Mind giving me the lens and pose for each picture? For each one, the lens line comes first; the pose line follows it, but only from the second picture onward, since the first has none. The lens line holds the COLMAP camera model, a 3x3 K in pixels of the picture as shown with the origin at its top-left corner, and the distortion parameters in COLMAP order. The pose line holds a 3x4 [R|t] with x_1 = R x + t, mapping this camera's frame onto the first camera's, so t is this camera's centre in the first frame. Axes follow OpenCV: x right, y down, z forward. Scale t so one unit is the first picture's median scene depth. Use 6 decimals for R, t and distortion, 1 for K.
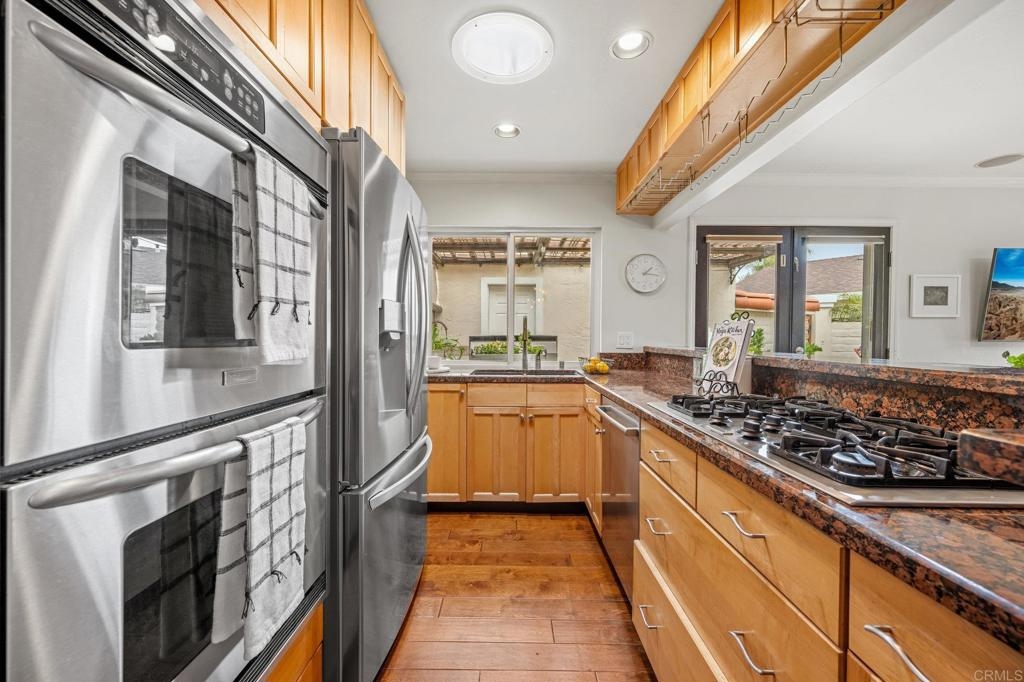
lens RADIAL K [[403.6, 0, 512.0], [0, 403.6, 341.0], [0, 0, 1]] dist [-0.000434, -0.000064]
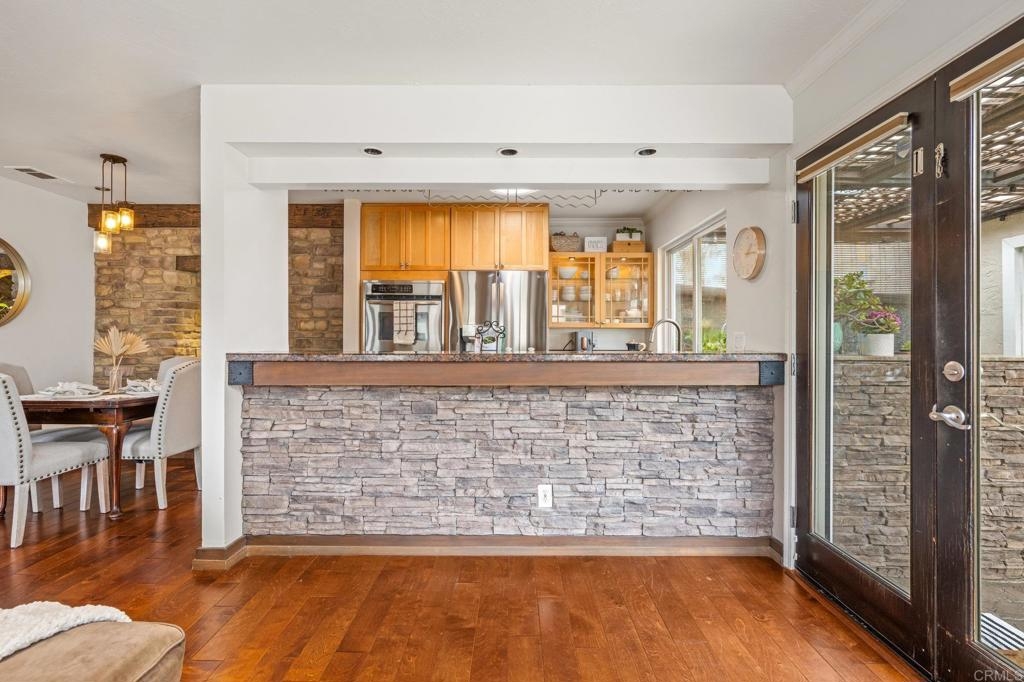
lens RADIAL K [[452.6, 0, 512.0], [0, 452.6, 341.0], [0, 0, 1]] dist [-0.002844, -0.000135]
pose [[0.000131, 0.001007, -0.999999, 4.235809], [-0.012361, 0.999923, 0.001005, 0.000132], [0.999924, 0.012361, 0.000143, 2.030505]]
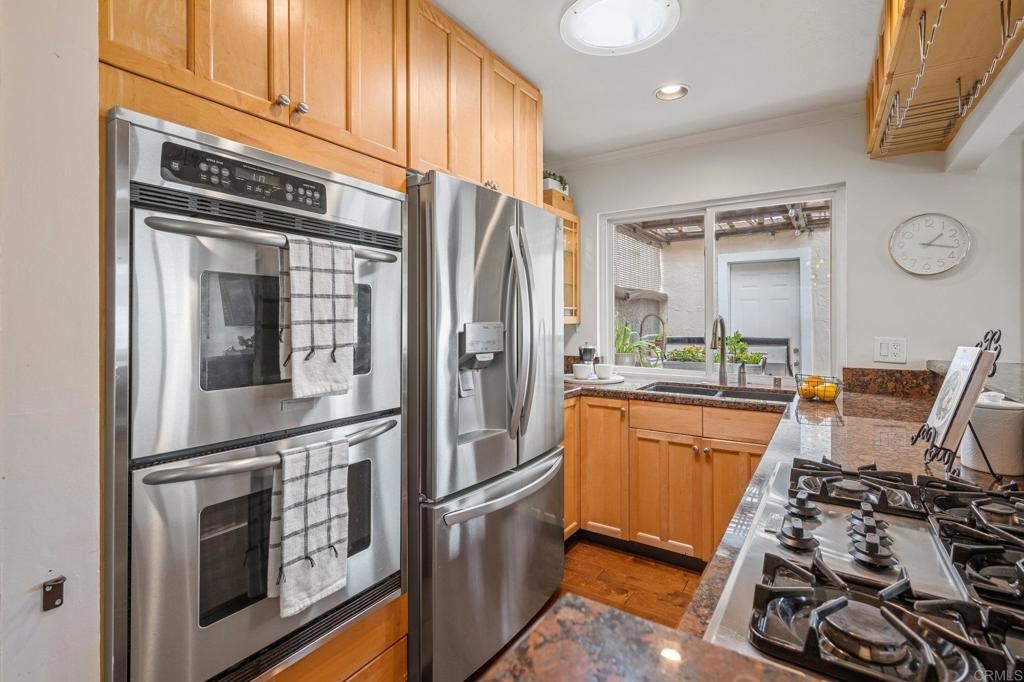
lens RADIAL K [[483.0, 0, 508.2], [0, 483.0, 317.3], [0, 0, 1]] dist [-0.002242, -0.000204]
pose [[0.832440, -0.010629, -0.554014, 0.697932], [0.001378, 0.999853, -0.017112, -0.148730], [0.554114, 0.013481, 0.832332, 0.043779]]
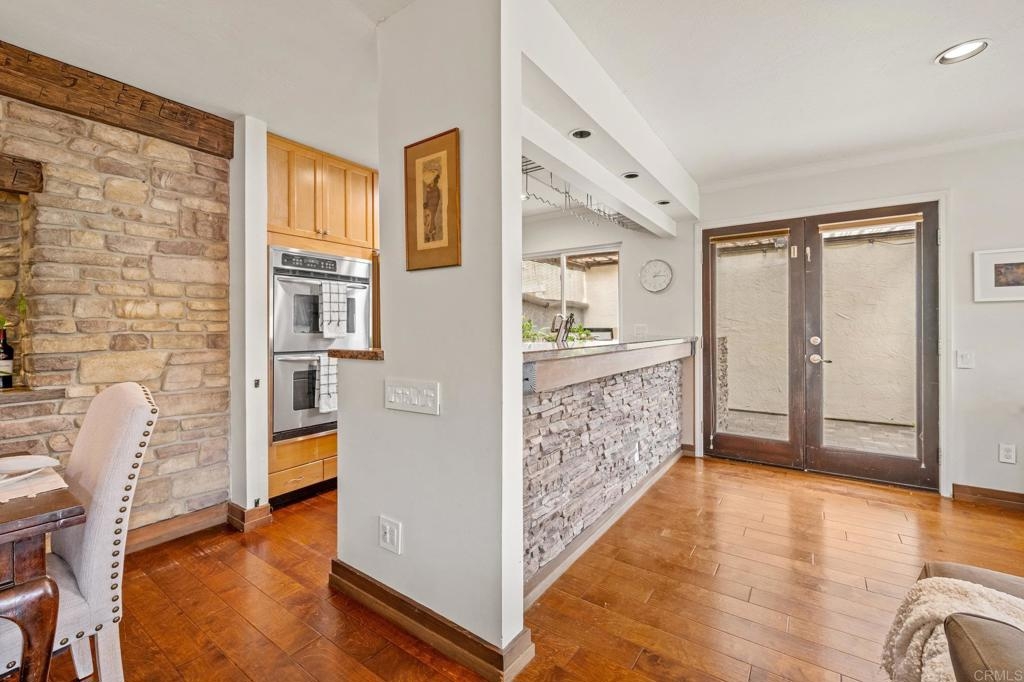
lens RADIAL K [[428.9, 0, 513.1], [0, 428.9, 327.1], [0, 0, 1]] dist [-0.001840, -0.000119]
pose [[0.819078, -0.010556, -0.573585, 2.605696], [0.002923, 0.999895, -0.014228, 0.015109], [0.573674, 0.009977, 0.819023, -1.074106]]
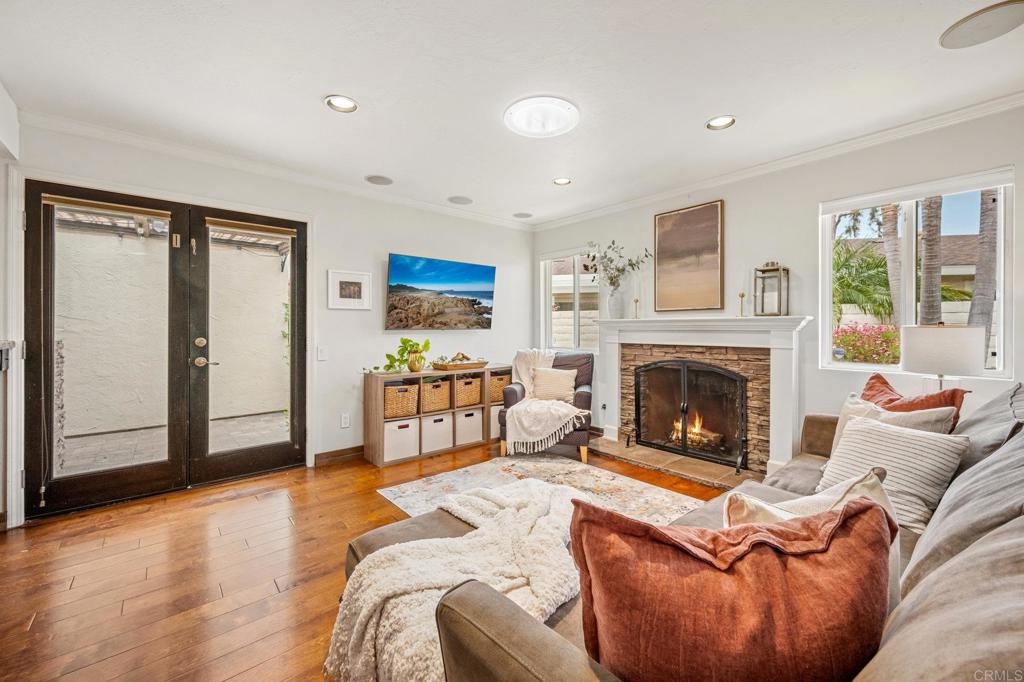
lens RADIAL K [[404.9, 0, 512.4], [0, 404.9, 328.0], [0, 0, 1]] dist [-0.001077, -0.000045]
pose [[0.755210, -0.004677, 0.655466, 2.372510], [0.009956, 0.999941, -0.004336, 0.015365], [-0.655407, 0.009800, 0.755212, -0.572861]]
